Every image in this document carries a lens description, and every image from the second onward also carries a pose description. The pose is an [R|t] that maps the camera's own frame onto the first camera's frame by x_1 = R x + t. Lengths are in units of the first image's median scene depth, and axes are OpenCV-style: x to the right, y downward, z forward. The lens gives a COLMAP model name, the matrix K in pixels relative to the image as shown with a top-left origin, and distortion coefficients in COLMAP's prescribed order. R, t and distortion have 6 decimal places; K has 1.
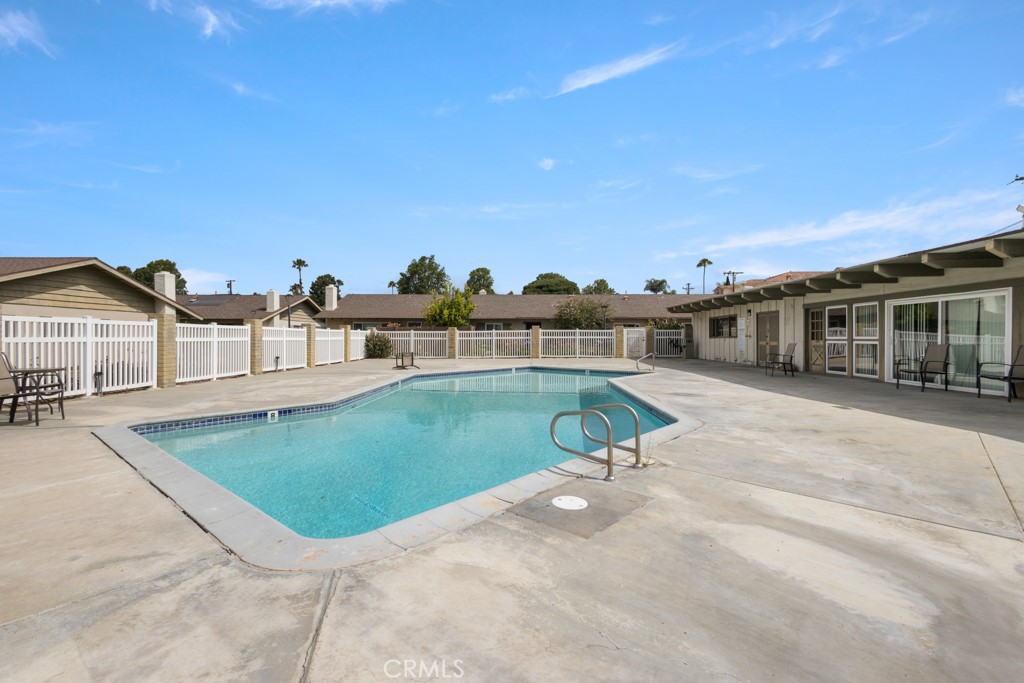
lens RADIAL K [[460.8, 0, 507.1], [0, 460.8, 341.1], [0, 0, 1]] dist [0.004240, -0.000306]
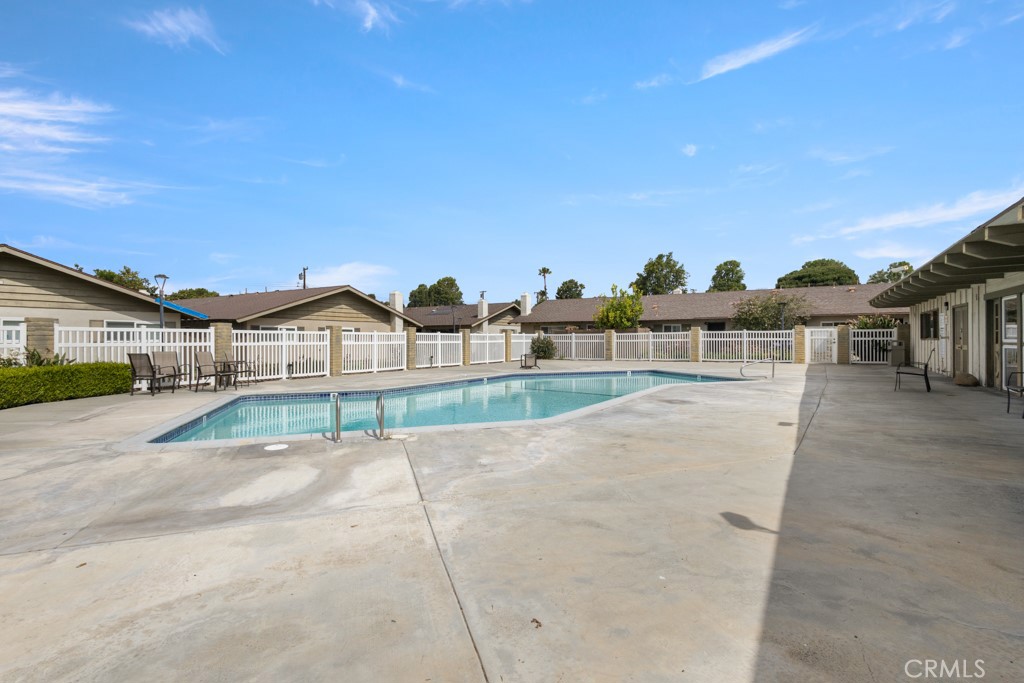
lens RADIAL K [[460.8, 0, 507.1], [0, 460.8, 341.1], [0, 0, 1]] dist [0.004240, -0.000306]
pose [[0.872997, -0.002152, -0.487721, 0.182269], [0.000938, 0.999996, -0.002733, -0.002535], [0.487725, 0.001928, 0.872995, -0.004054]]
